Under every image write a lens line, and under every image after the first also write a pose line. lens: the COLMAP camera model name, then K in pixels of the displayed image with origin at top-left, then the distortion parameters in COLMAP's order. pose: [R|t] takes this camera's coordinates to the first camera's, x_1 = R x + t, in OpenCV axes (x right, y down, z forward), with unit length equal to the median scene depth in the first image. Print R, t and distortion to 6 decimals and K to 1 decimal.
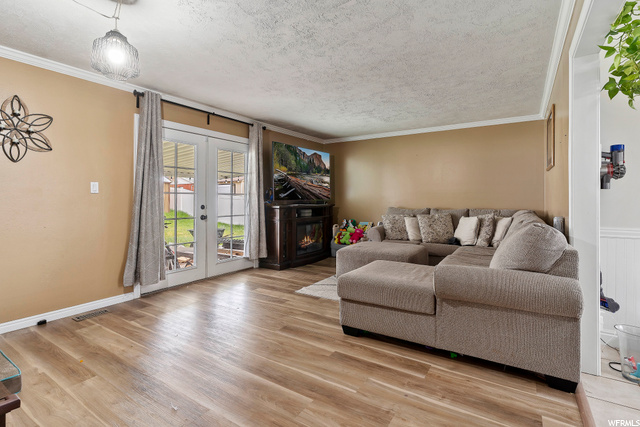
lens RADIAL K [[312.8, 0, 318.0], [0, 312.8, 198.9], [0, 0, 1]] dist [0.000588, 0.000053]
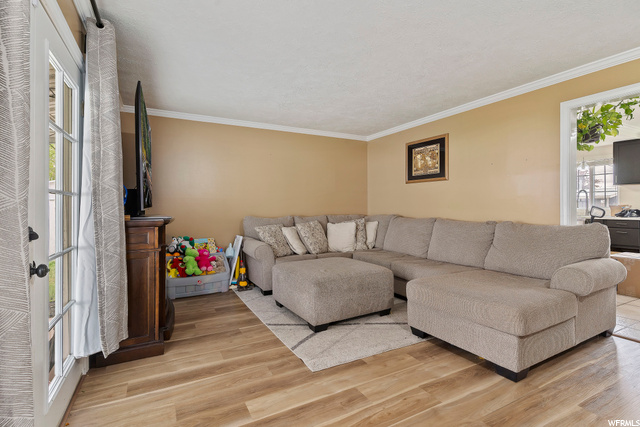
lens RADIAL K [[306.4, 0, 316.7], [0, 306.4, 207.3], [0, 0, 1]] dist [0.001852, 0.000326]
pose [[0.483281, -0.003956, 0.875456, -0.669775], [0.003582, 0.999990, 0.002541, 0.003780], [-0.875458, 0.001908, 0.483290, 0.893993]]
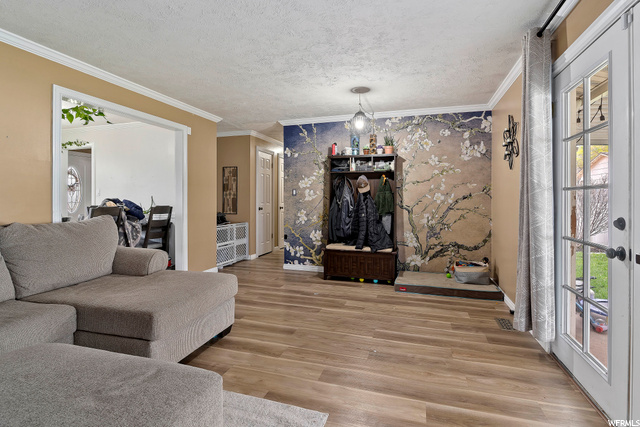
lens RADIAL K [[312.8, 0, 318.0], [0, 312.8, 198.9], [0, 0, 1]] dist [0.000588, 0.000053]
pose [[-0.963748, -0.003938, -0.266787, 0.068227], [-0.003233, 0.999990, -0.003080, 0.000699], [0.266796, -0.002106, -0.963751, 1.729874]]
